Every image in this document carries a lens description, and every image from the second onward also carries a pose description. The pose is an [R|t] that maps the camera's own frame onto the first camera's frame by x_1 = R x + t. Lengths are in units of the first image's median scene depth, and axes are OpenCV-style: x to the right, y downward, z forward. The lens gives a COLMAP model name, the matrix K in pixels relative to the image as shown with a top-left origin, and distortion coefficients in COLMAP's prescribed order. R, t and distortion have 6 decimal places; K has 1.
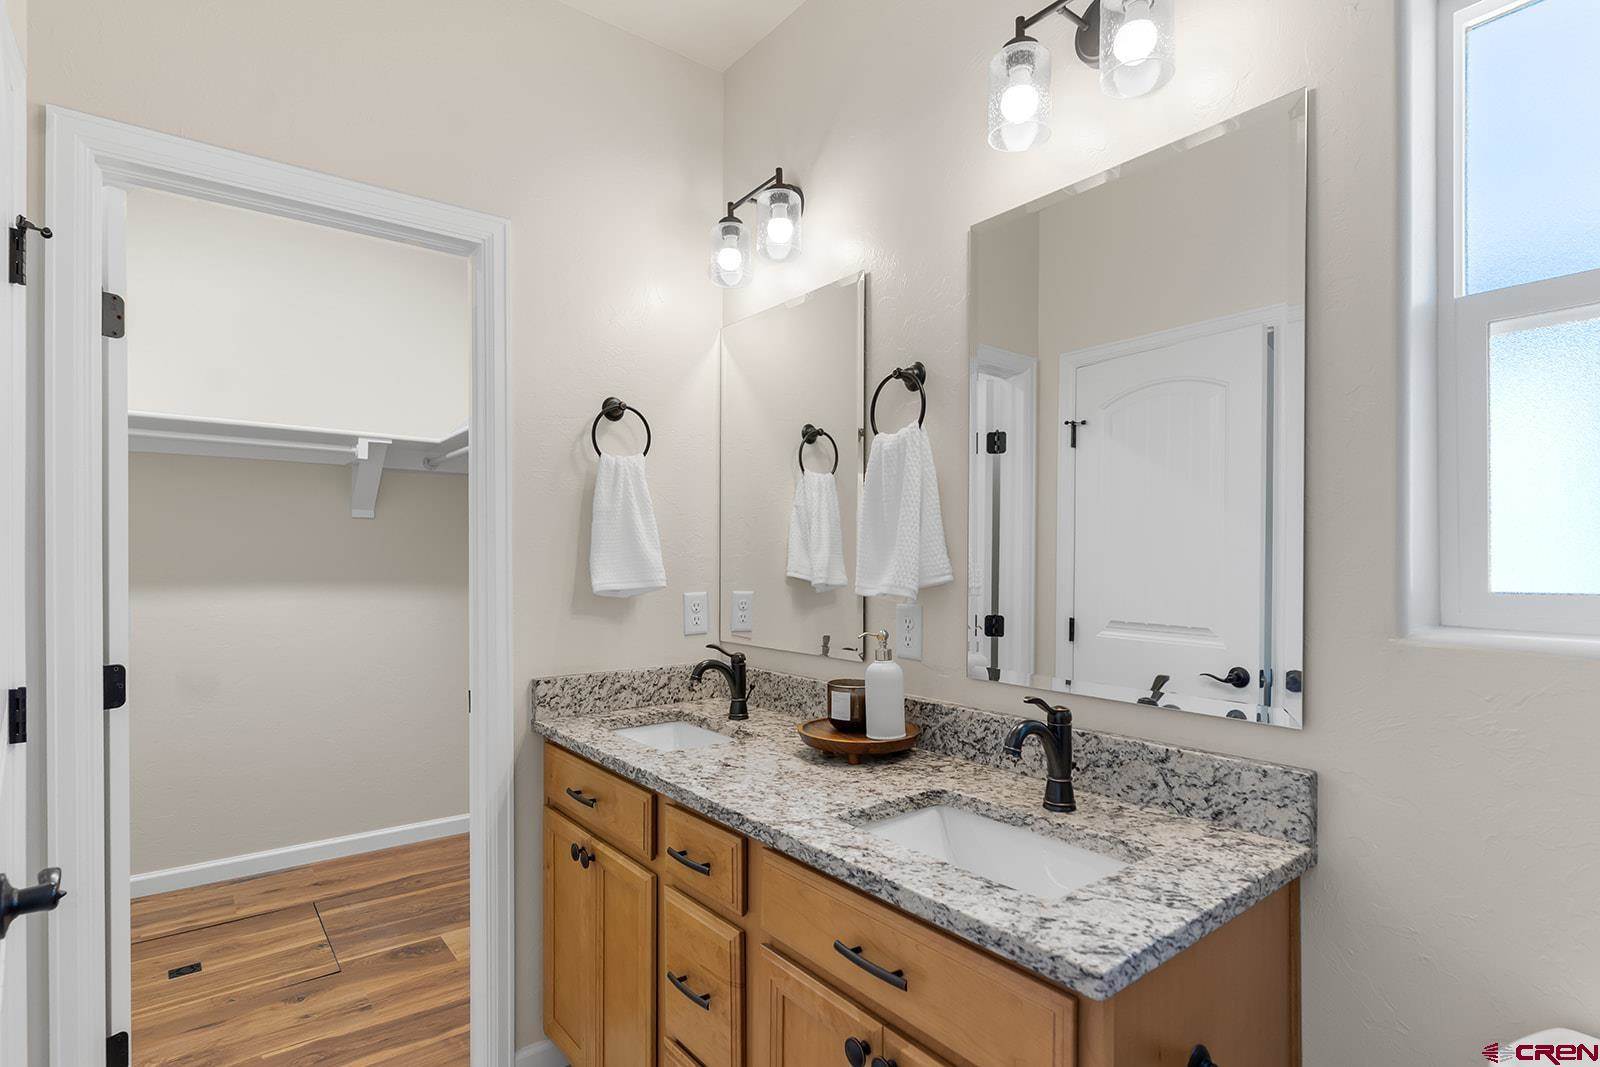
lens RADIAL K [[790.0, 0, 770.7], [0, 790.0, 556.3], [0, 0, 1]] dist [-0.006502, 0.002534]
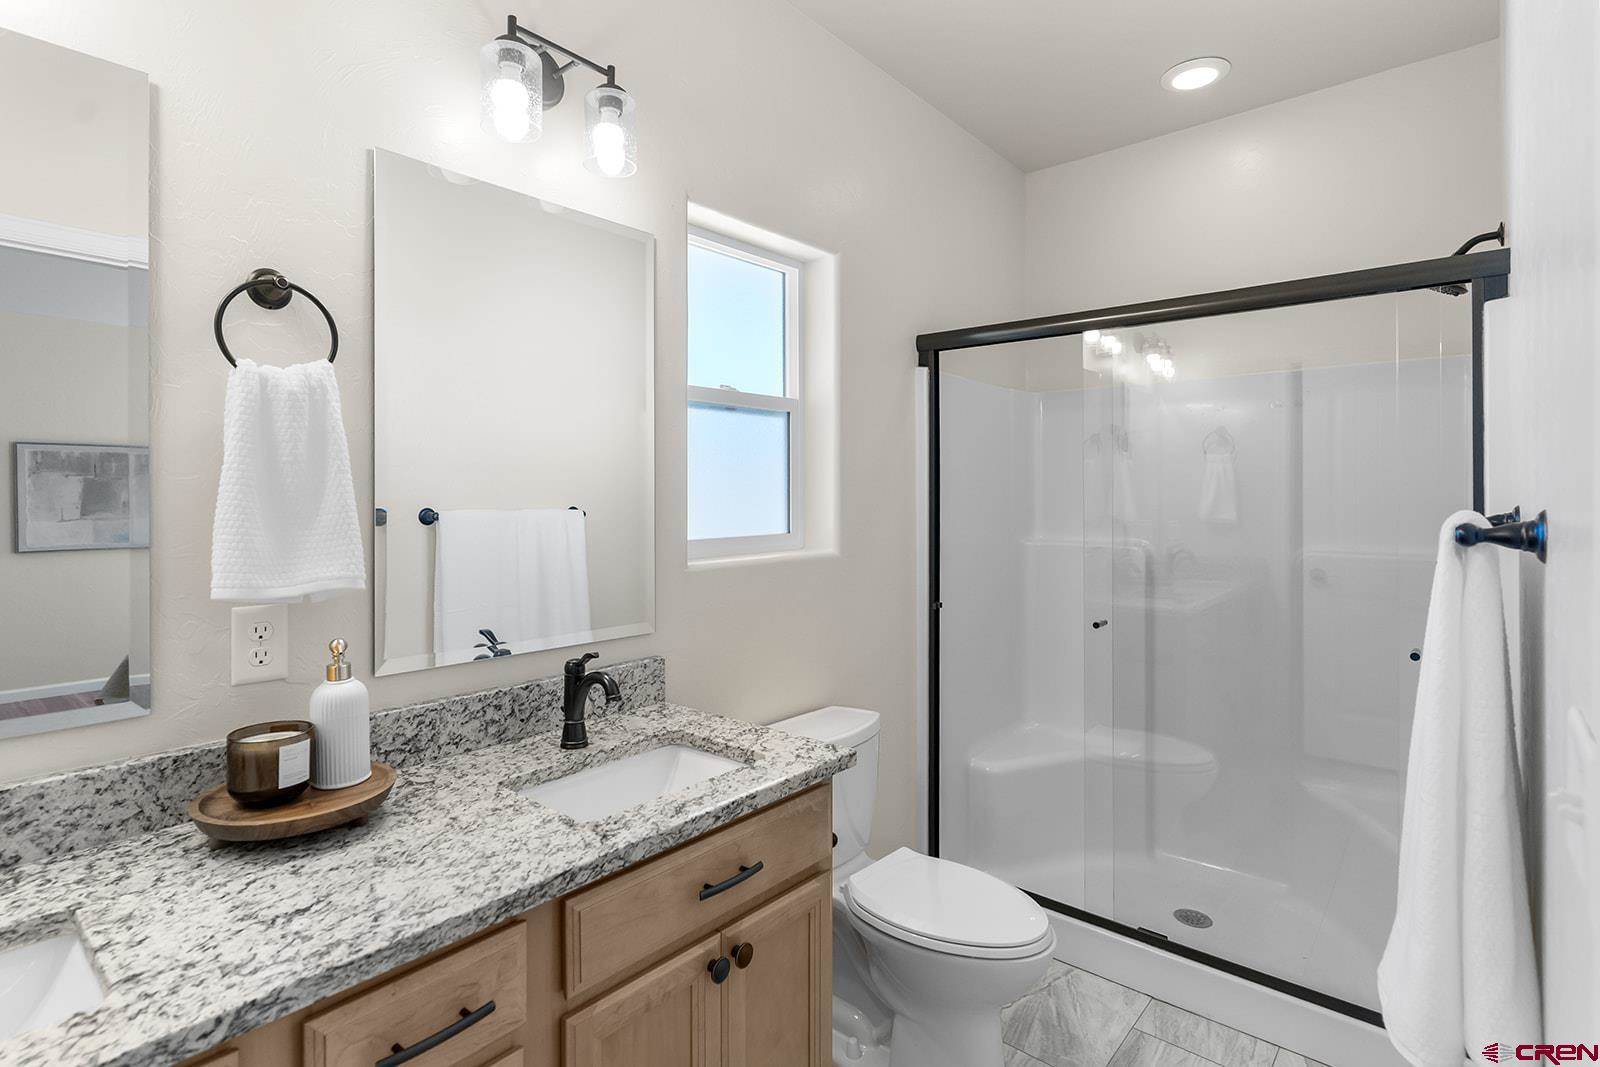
lens RADIAL K [[790.0, 0, 797.8], [0, 790.0, 496.9], [0, 0, 1]] dist [-0.006502, 0.002534]
pose [[-0.206343, -0.001366, 0.978479, -0.813624], [0.002032, 0.999996, 0.001825, -0.050302], [-0.978478, 0.002365, -0.206340, 0.876091]]
